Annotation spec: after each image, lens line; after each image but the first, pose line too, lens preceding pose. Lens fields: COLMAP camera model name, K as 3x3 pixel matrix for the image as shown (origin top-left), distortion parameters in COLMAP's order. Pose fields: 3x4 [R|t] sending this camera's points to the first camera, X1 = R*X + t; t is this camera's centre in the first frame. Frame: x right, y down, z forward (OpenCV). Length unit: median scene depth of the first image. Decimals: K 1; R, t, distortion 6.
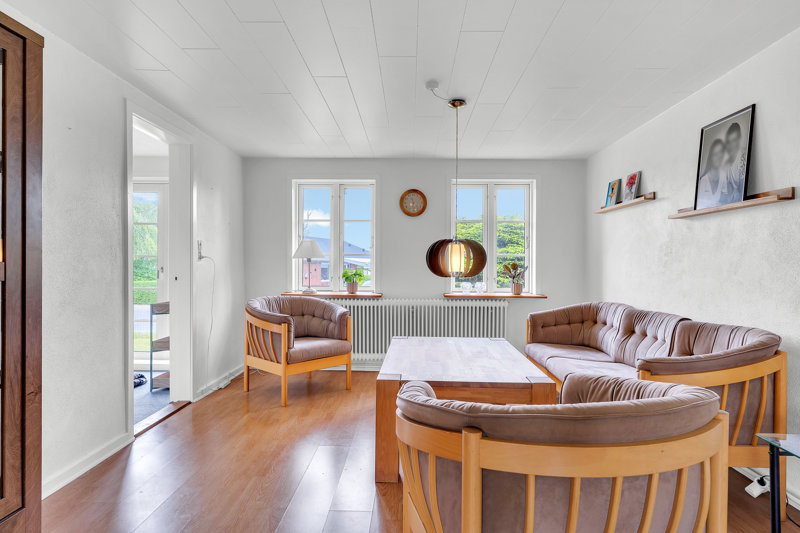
lens RADIAL K [[438.7, 0, 403.9], [0, 438.7, 265.1], [0, 0, 1]] dist [0.016260, -0.000102]
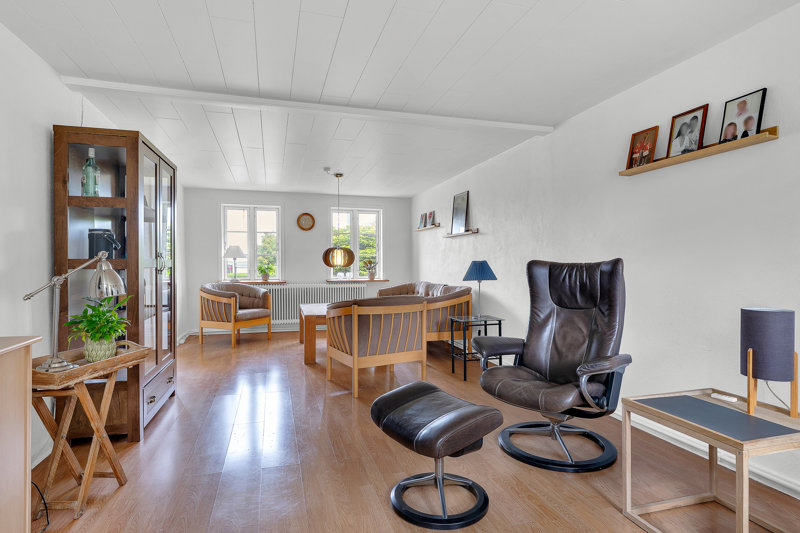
lens RADIAL K [[438.7, 0, 403.9], [0, 438.7, 265.1], [0, 0, 1]] dist [0.016260, -0.000102]
pose [[0.950715, -0.009318, 0.309926, -0.144436], [0.008468, 0.999956, 0.004088, 0.008708], [-0.309951, -0.001262, 0.950752, -0.636313]]
